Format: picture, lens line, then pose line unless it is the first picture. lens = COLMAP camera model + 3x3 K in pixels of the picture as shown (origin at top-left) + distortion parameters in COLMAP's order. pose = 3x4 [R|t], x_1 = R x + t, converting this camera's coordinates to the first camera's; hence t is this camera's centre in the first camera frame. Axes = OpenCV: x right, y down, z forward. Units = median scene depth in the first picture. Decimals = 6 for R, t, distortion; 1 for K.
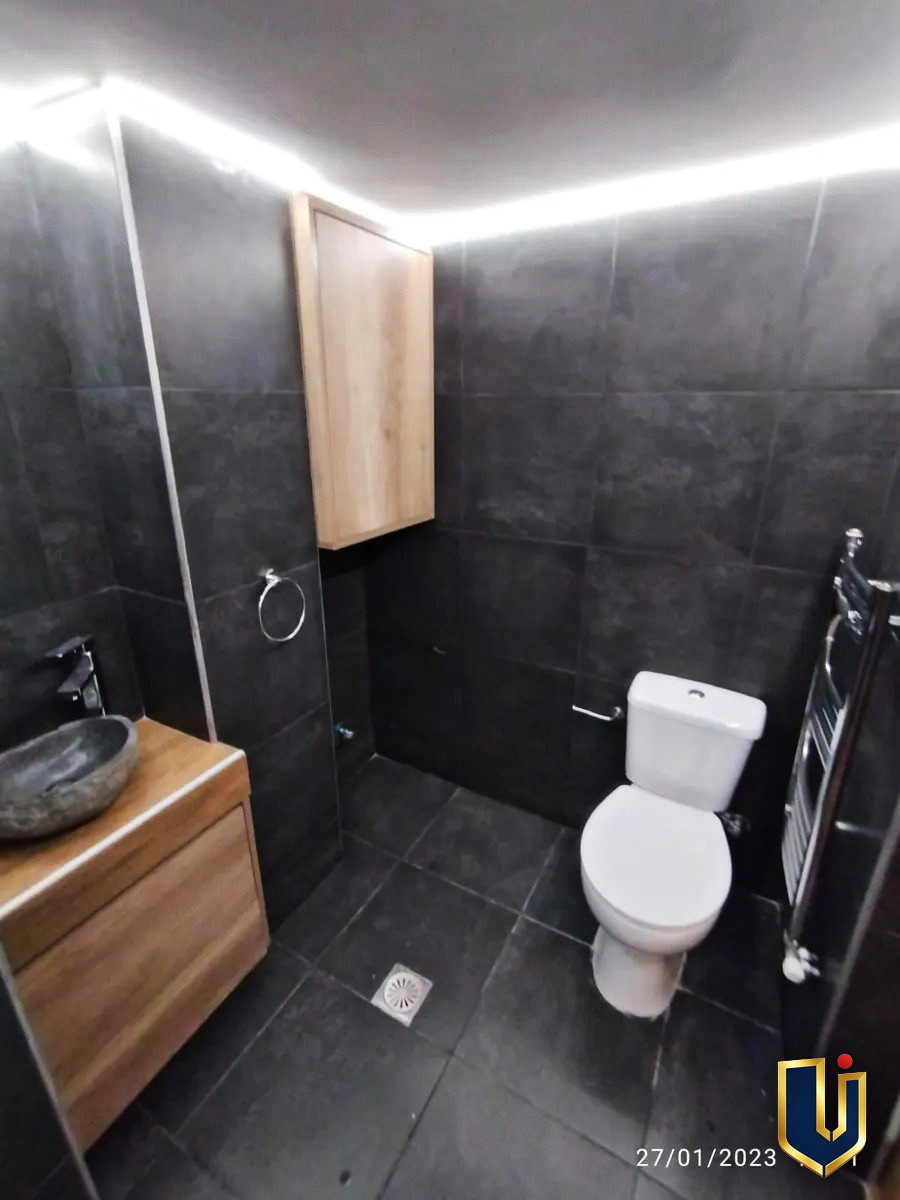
lens RADIAL K [[555.3, 0, 455.6], [0, 555.3, 599.6], [0, 0, 1]] dist [0.004842, 0.000368]
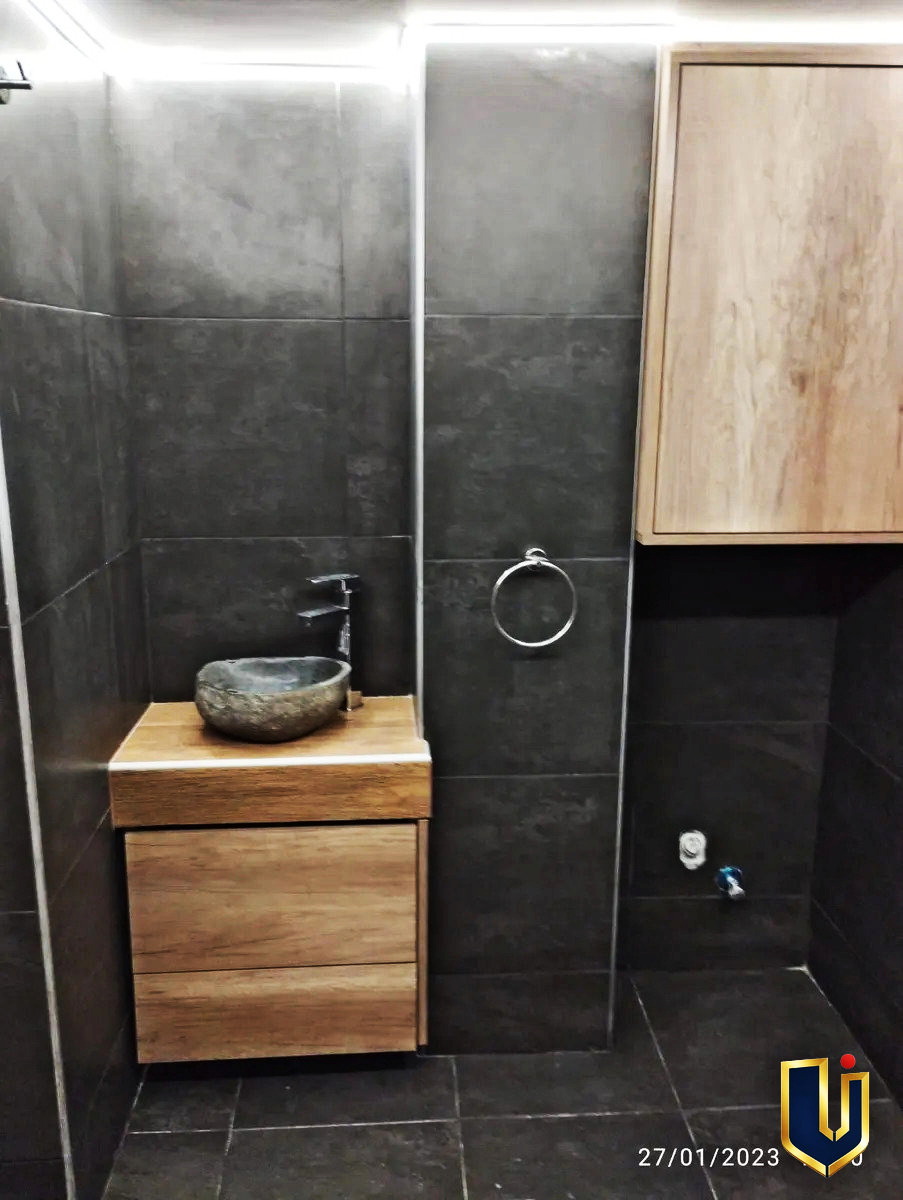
lens RADIAL K [[1007.8, 0, 447.6], [0, 1007.8, 603.4], [0, 0, 1]] dist [0.067795, -0.018967]
pose [[0.531991, 0.196879, -0.823544, 0.822738], [-0.287028, 0.956941, 0.043356, -0.008310], [0.796618, 0.213315, 0.565593, 0.164232]]
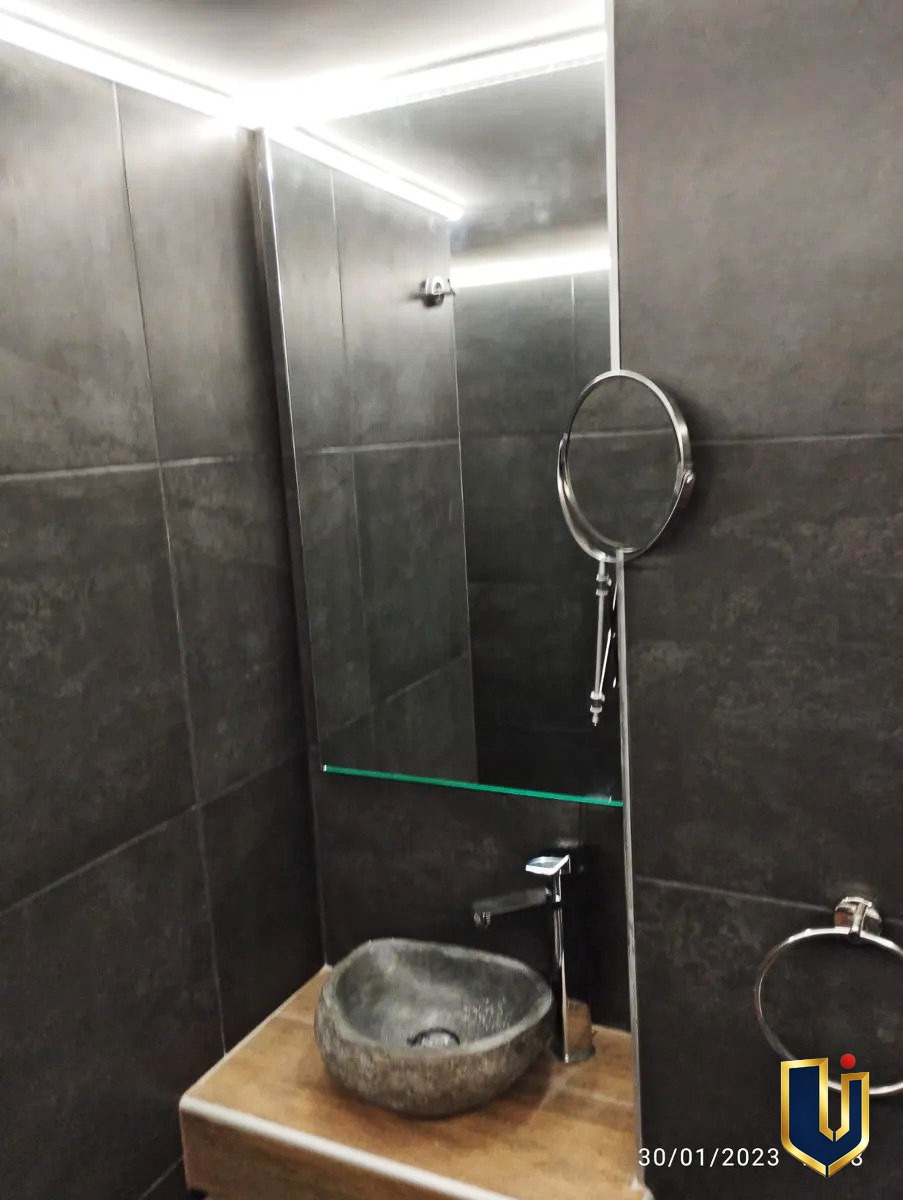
lens RADIAL K [[1007.8, 0, 444.6], [0, 1007.8, 596.0], [0, 0, 1]] dist [0.067795, -0.018967]
pose [[0.023244, 0.178236, -0.983713, 0.318642], [-0.278610, 0.946151, 0.164847, -0.306656], [0.960123, 0.270240, 0.071650, 0.706588]]
